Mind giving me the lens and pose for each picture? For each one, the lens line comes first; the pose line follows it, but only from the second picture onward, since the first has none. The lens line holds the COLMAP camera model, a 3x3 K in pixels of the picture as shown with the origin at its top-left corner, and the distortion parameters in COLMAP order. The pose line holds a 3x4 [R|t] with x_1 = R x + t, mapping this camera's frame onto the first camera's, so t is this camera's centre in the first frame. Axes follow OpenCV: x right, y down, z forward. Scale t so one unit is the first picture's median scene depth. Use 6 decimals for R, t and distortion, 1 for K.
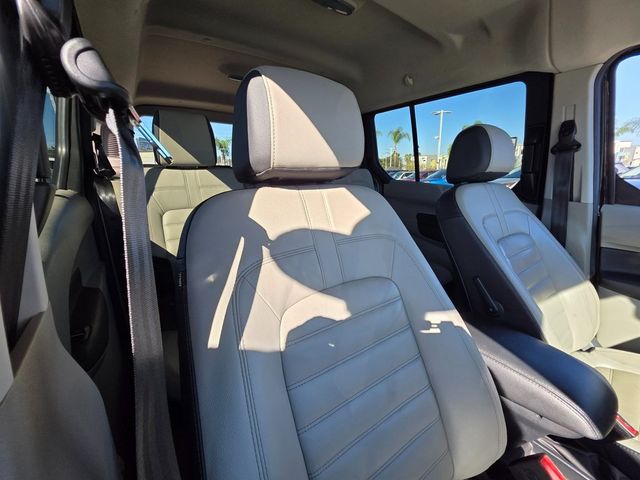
lens RADIAL K [[253.7, 0, 321.5], [0, 253.7, 239.0], [0, 0, 1]] dist [0.005032, -0.000685]
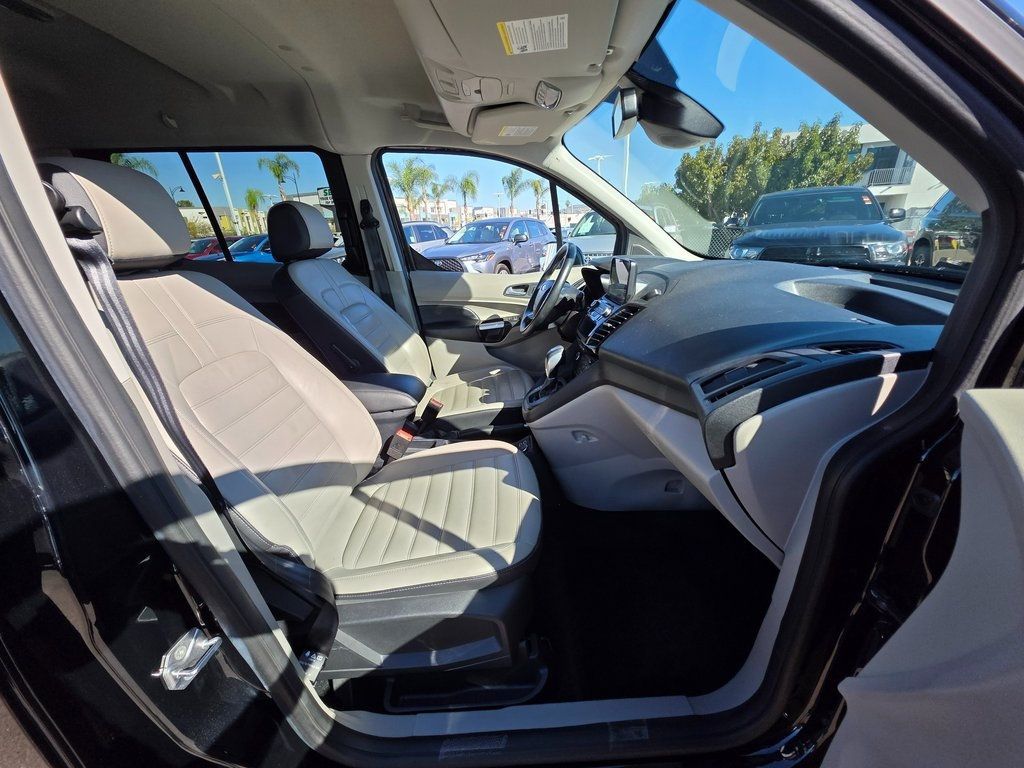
lens RADIAL K [[405.9, 0, 515.5], [0, 405.9, 384.0], [0, 0, 1]] dist [0.005032, -0.000685]
pose [[0.553308, -0.298067, 0.777821, -0.309008], [0.230875, 0.952078, 0.200609, 0.109665], [-0.800342, 0.068581, 0.595609, -0.555795]]
